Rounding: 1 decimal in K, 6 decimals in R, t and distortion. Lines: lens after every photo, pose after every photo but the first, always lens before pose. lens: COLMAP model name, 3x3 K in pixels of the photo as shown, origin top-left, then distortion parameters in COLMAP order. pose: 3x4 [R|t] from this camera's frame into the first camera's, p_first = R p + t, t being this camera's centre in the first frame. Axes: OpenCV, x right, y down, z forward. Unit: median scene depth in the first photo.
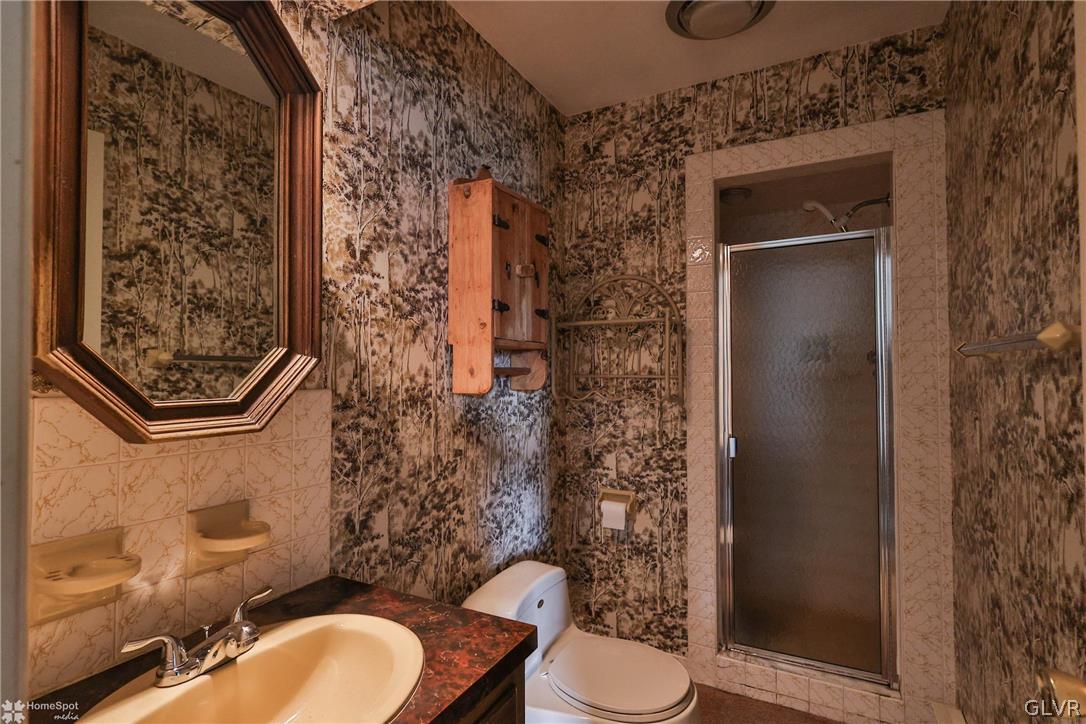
lens RADIAL K [[532.2, 0, 542.5], [0, 532.2, 363.1], [0, 0, 1]] dist [0.001154, -0.002726]
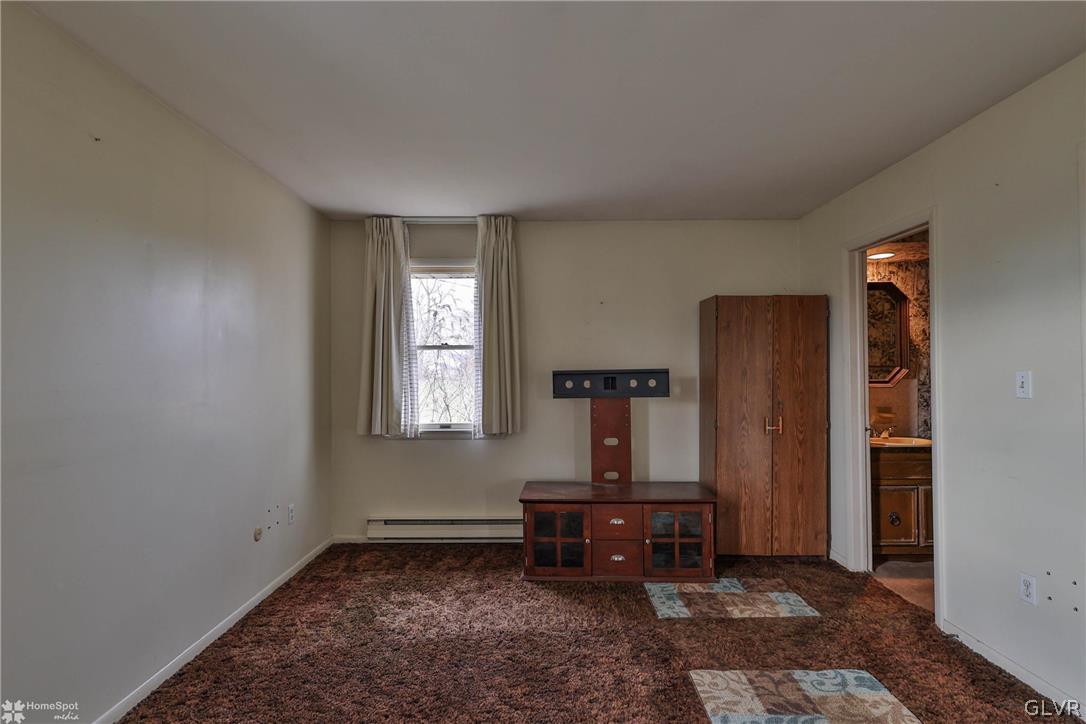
lens RADIAL K [[532.2, 0, 548.3], [0, 532.2, 360.8], [0, 0, 1]] dist [0.001154, -0.002726]
pose [[0.463874, -0.013919, -0.885792, 1.346122], [0.017000, 0.999832, -0.006808, -0.071136], [0.885738, -0.011900, 0.464033, -2.338613]]
